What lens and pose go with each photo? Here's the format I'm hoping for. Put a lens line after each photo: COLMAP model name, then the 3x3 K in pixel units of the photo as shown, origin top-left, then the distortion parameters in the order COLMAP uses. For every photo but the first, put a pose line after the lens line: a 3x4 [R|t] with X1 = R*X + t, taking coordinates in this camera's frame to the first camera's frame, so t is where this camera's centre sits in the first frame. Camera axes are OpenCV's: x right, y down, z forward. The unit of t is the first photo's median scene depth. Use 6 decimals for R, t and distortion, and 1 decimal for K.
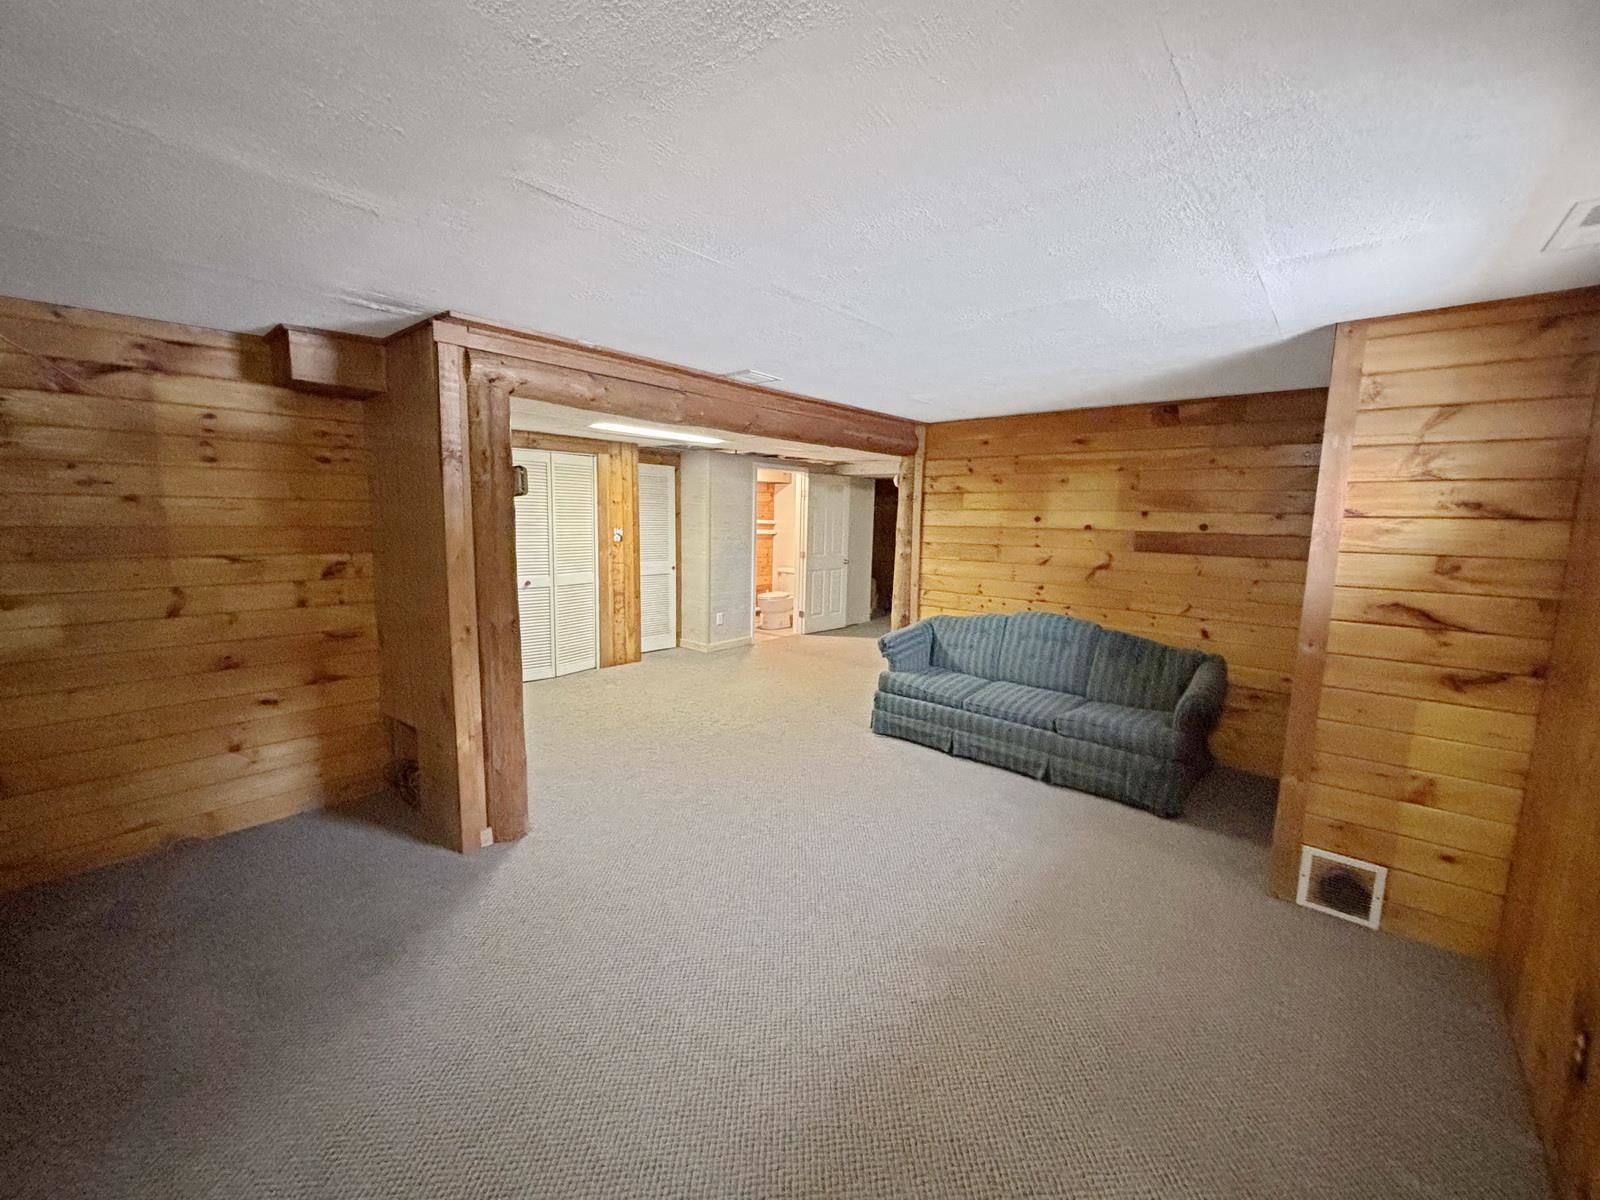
lens RADIAL K [[644.9, 0, 801.1], [0, 644.9, 597.4], [0, 0, 1]] dist [0.008037, -0.000343]
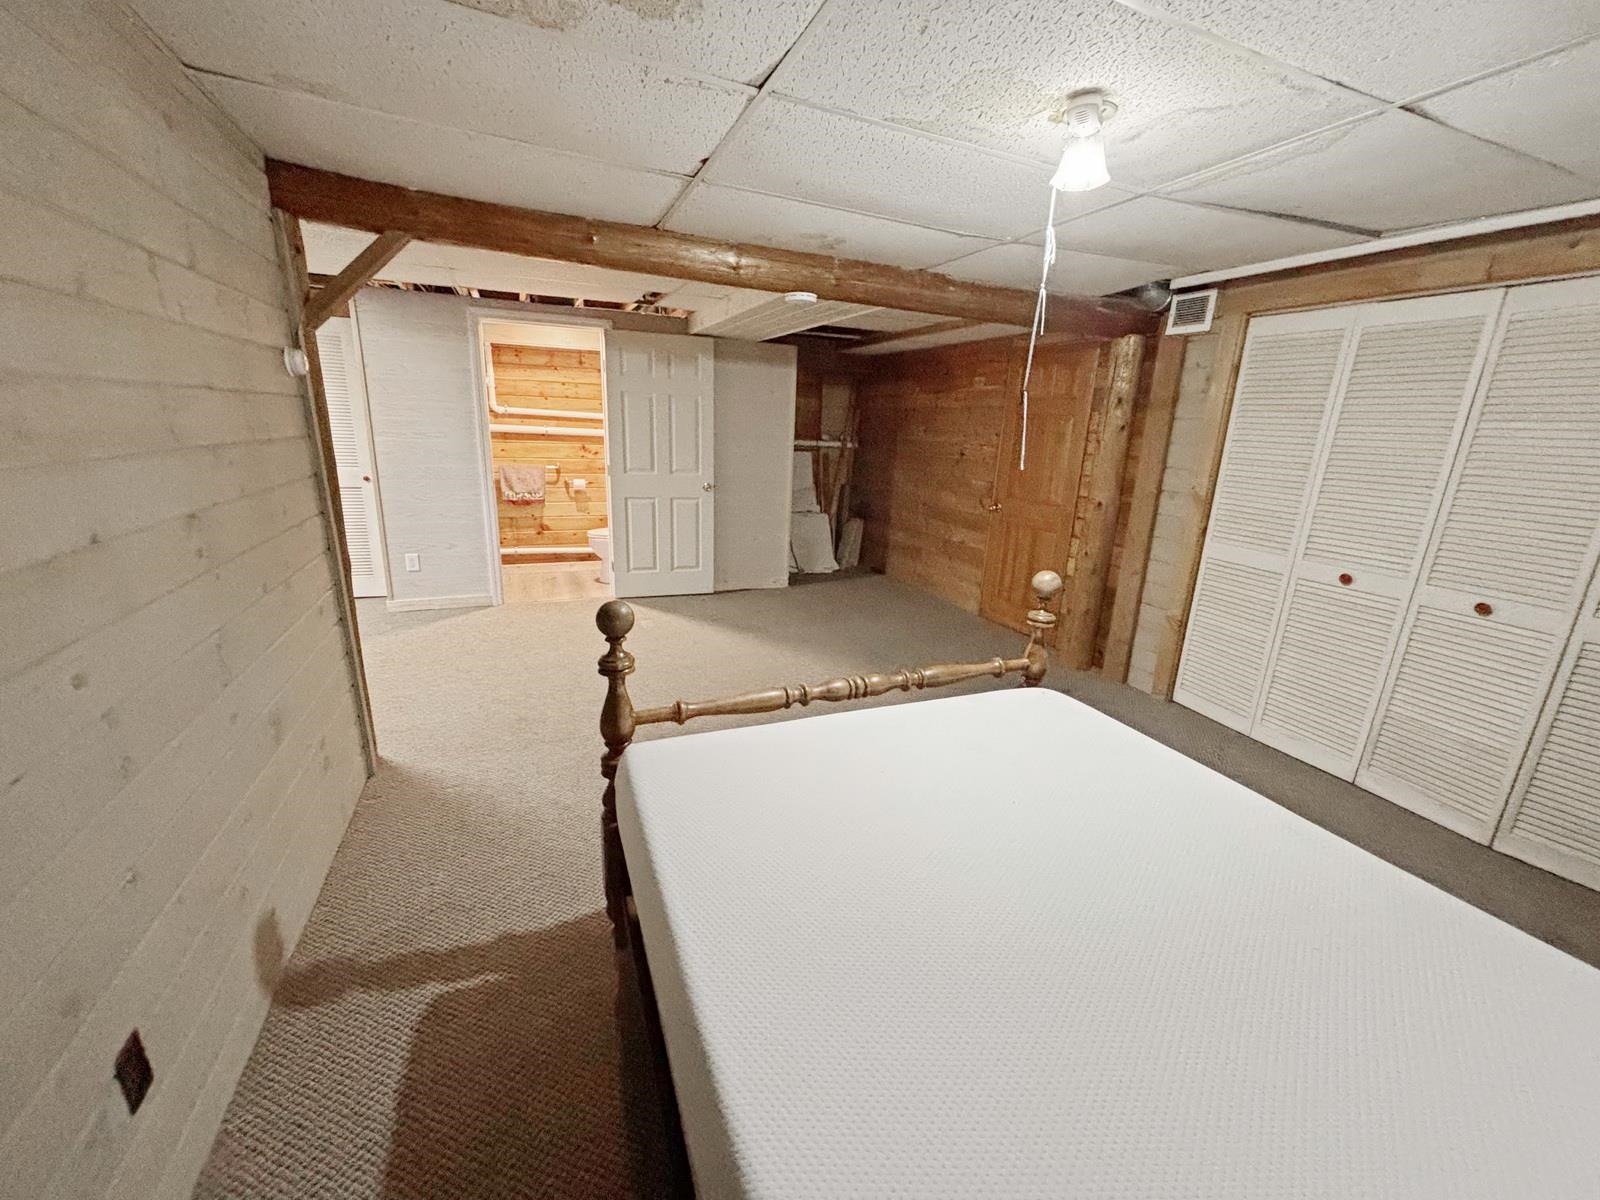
lens RADIAL K [[644.8, 0, 803.3], [0, 644.8, 598.0], [0, 0, 1]] dist [0.000871, 0.000140]
pose [[0.891198, 0.134869, -0.433101, 0.688020], [-0.079331, 0.986403, 0.143928, -0.075978], [0.446623, -0.093910, 0.889780, 0.799163]]
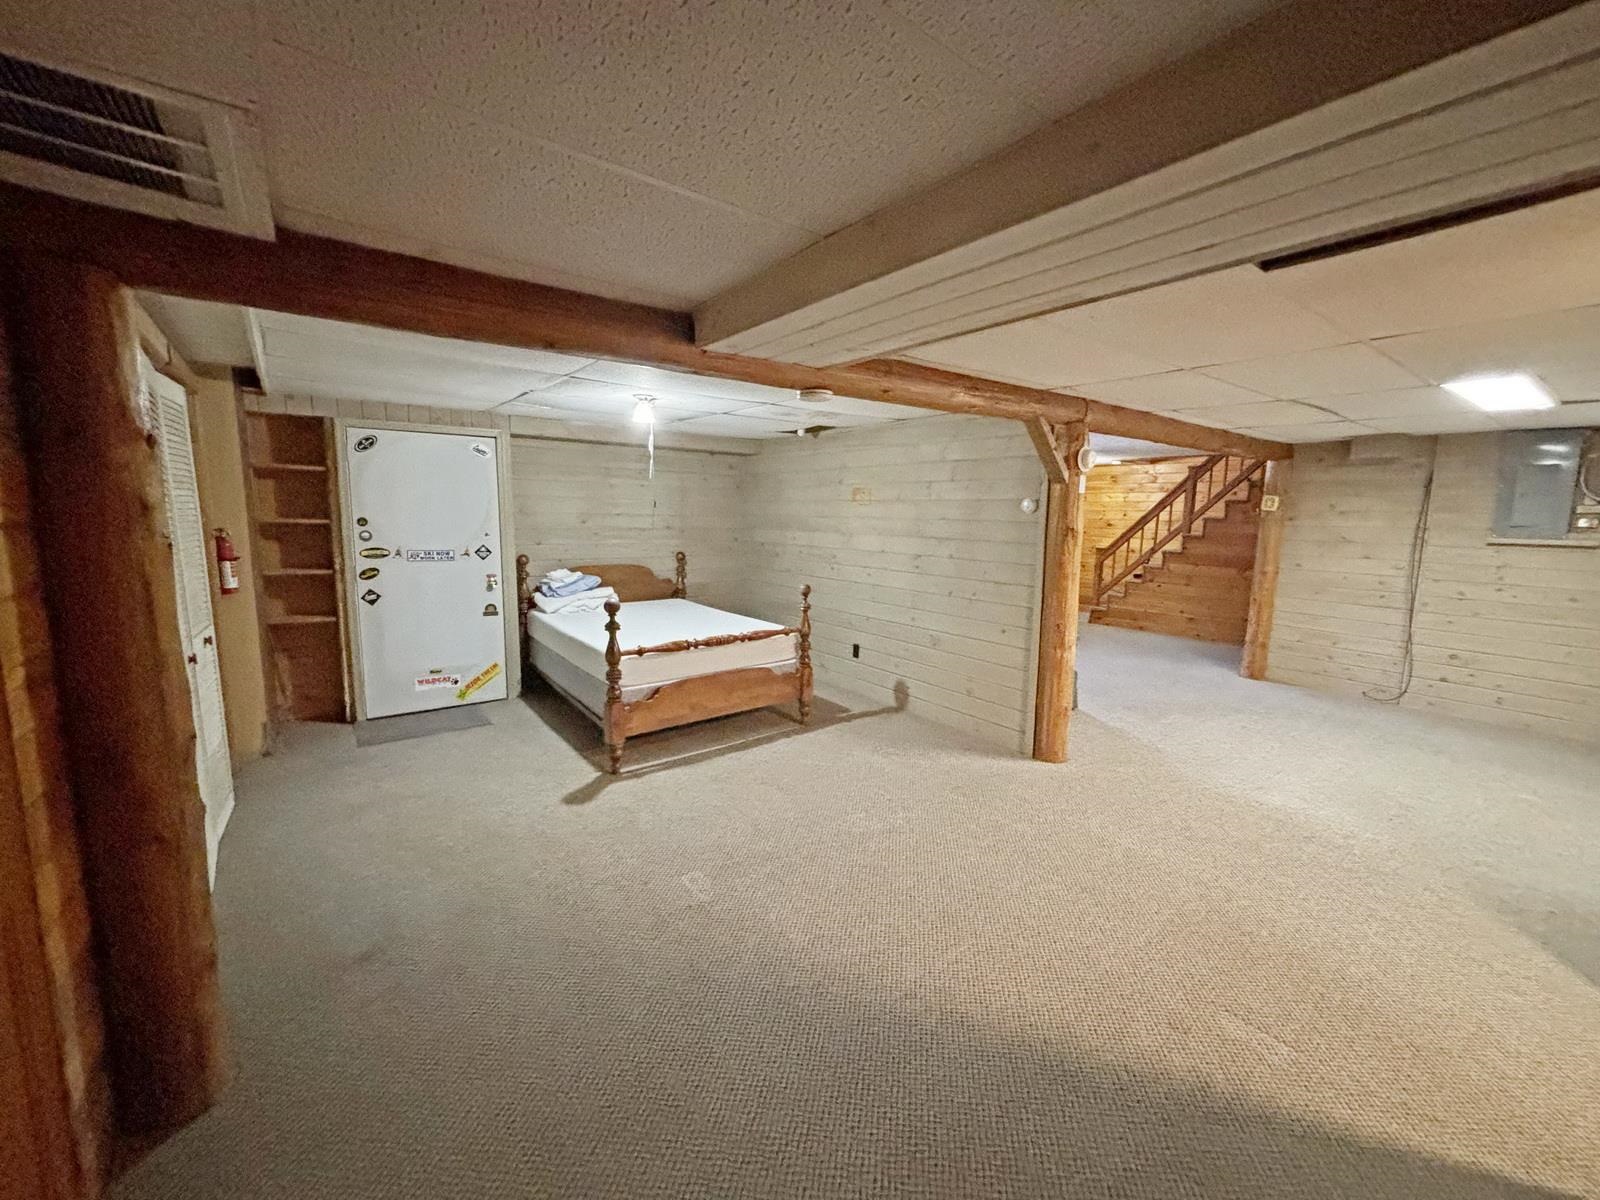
lens RADIAL K [[648.8, 0, 800.4], [0, 648.8, 595.0], [0, 0, 1]] dist [-0.000474, -0.000269]
pose [[-0.971686, -0.068903, 0.226005, 0.293487], [-0.008441, 0.966046, 0.258233, -0.228104], [-0.236124, 0.249014, -0.939275, 1.825911]]
